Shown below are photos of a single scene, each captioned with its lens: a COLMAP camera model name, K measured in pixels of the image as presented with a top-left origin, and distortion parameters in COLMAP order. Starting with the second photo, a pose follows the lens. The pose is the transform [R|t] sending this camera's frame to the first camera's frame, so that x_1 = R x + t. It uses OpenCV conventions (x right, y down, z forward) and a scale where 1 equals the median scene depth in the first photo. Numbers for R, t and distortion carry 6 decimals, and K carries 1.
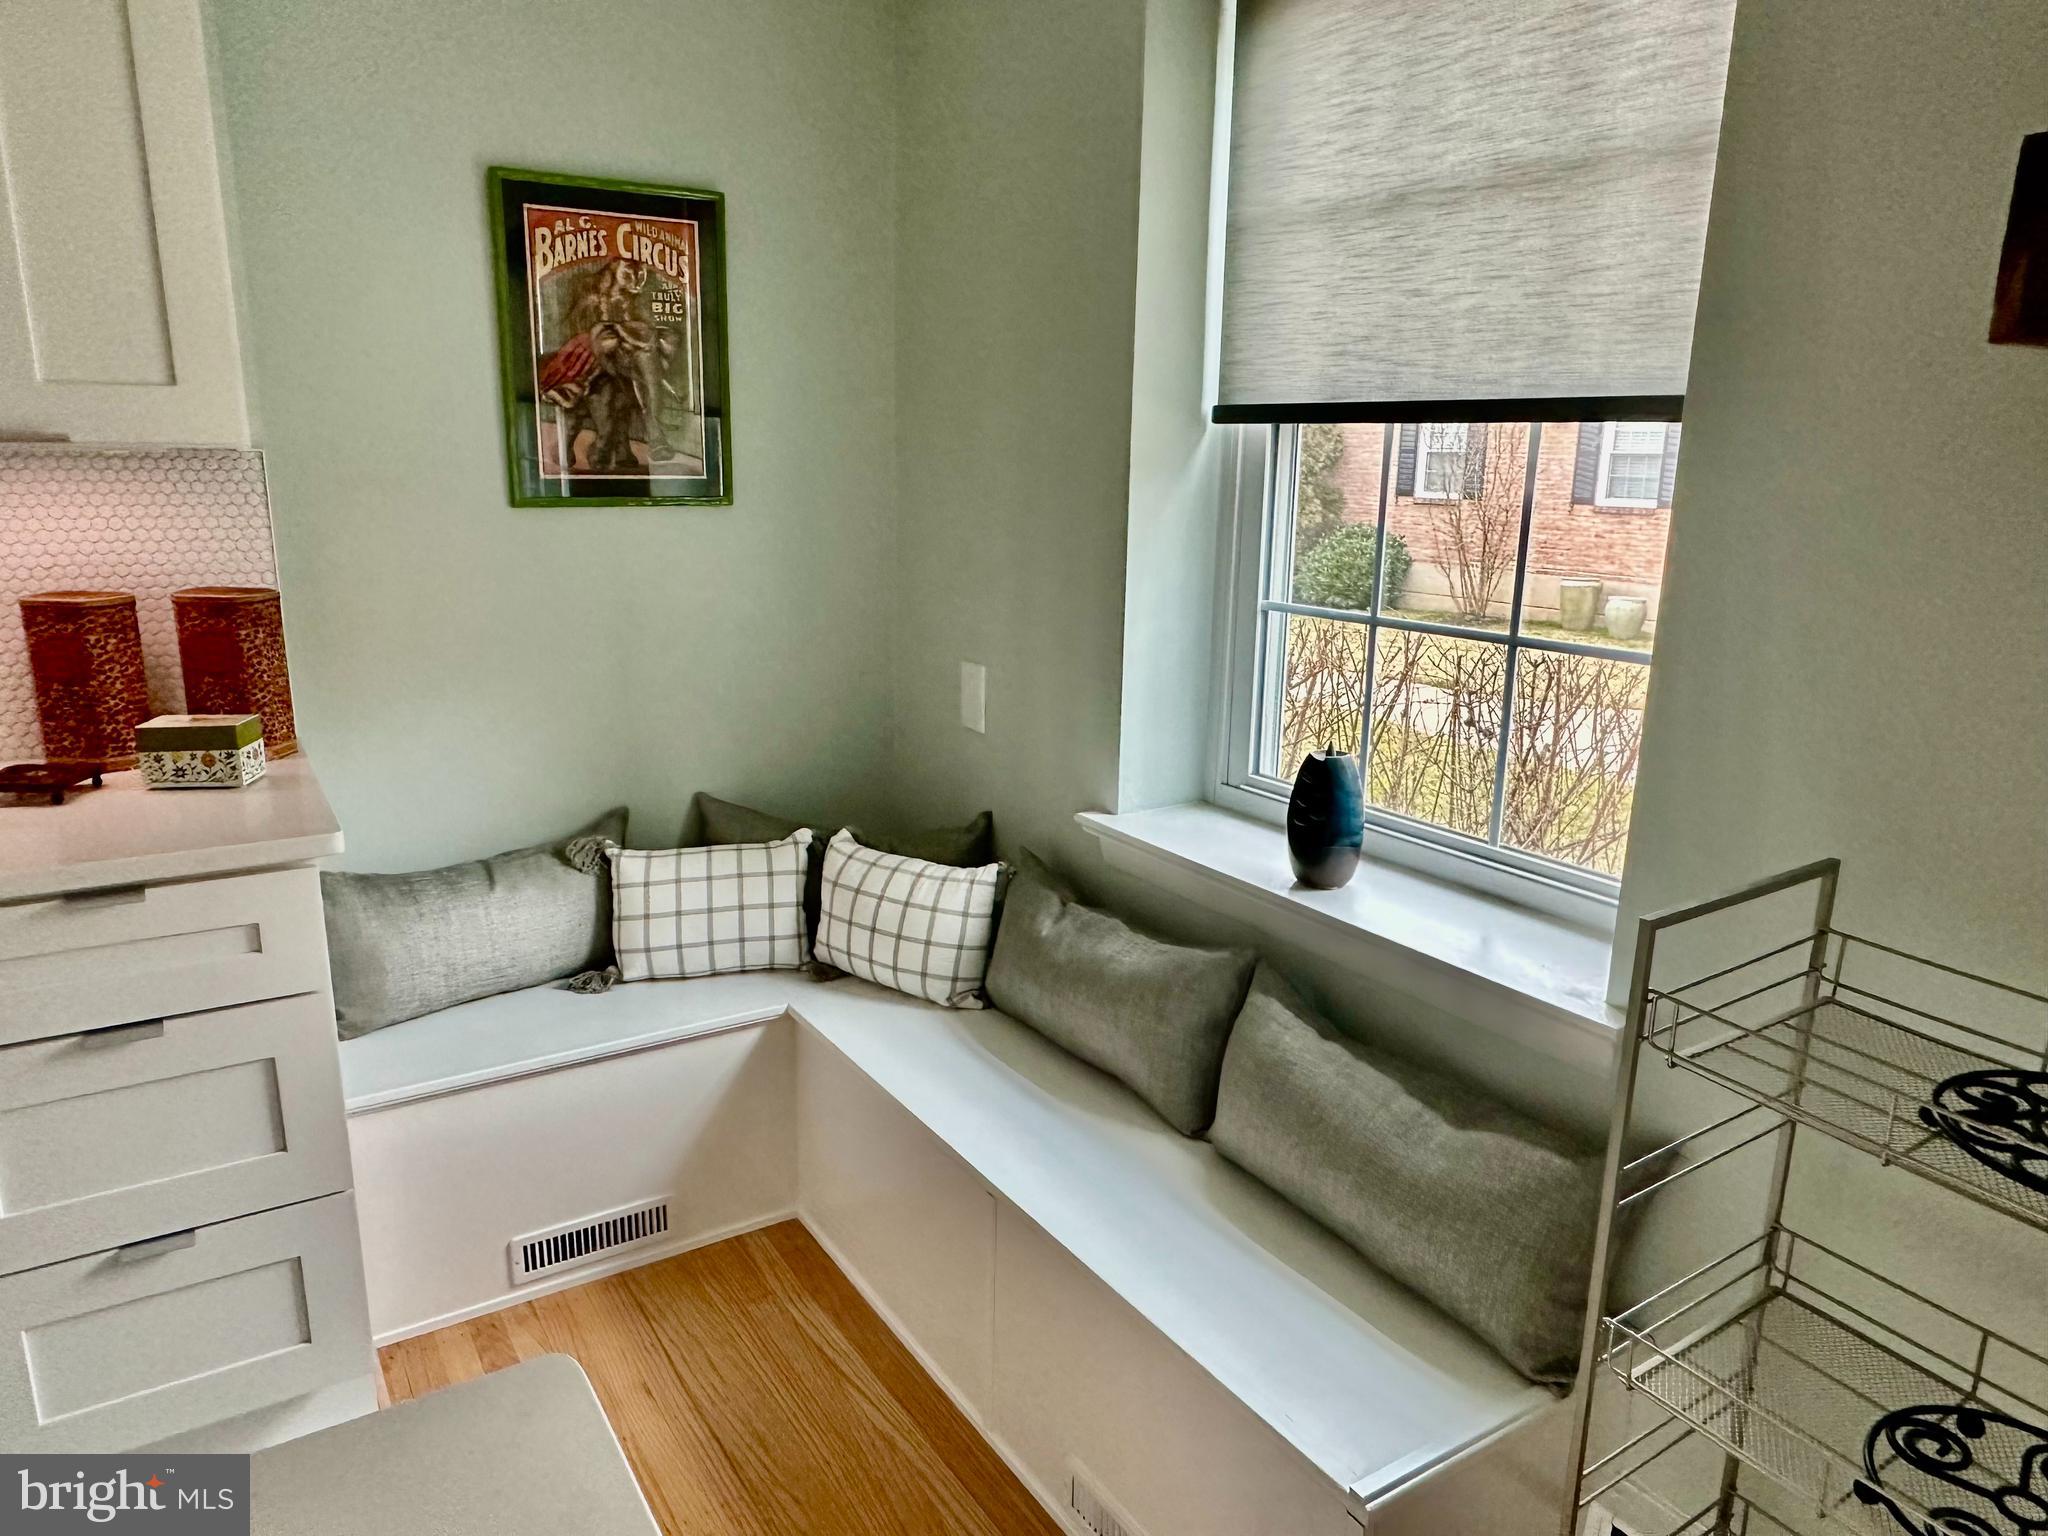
lens RADIAL K [[1321.0, 0, 1024.0], [0, 1321.0, 768.0], [0, 0, 1]] dist [-0.024306, -0.001047]
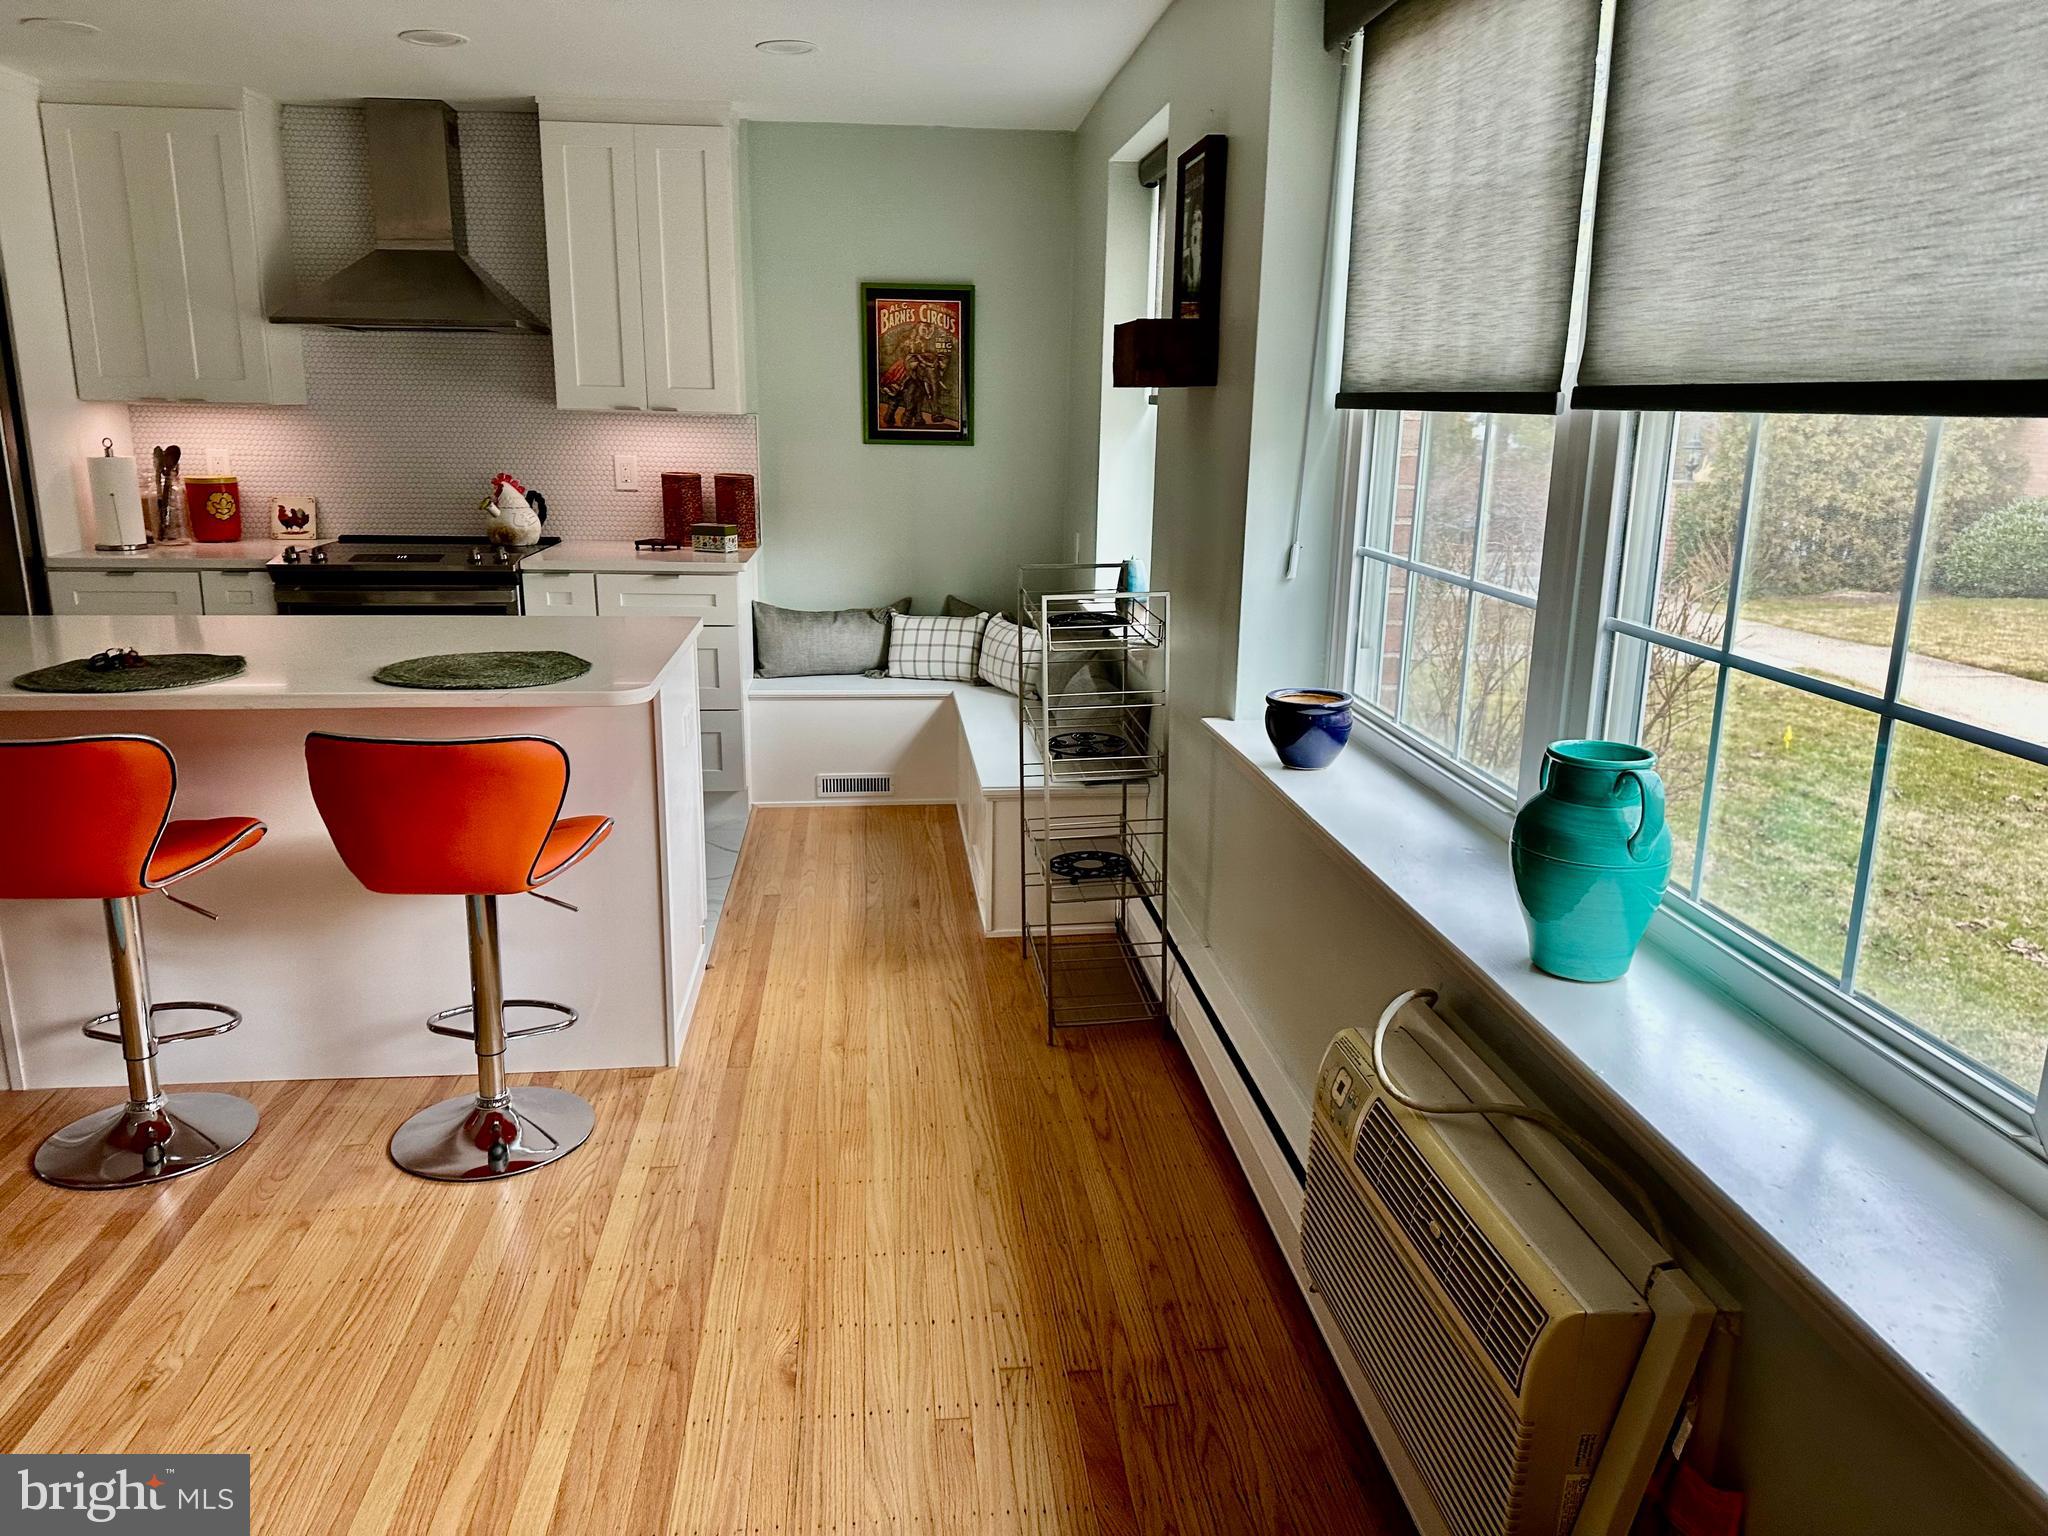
lens RADIAL K [[1441.1, 0, 1024.0], [0, 1441.1, 768.0], [0, 0, 1]] dist [0.015479, -0.018078]
pose [[0.886374, 0.110752, -0.449528, 1.080097], [-0.107411, 0.993666, 0.033022, 0.248445], [0.450338, 0.019014, 0.892656, -1.075601]]
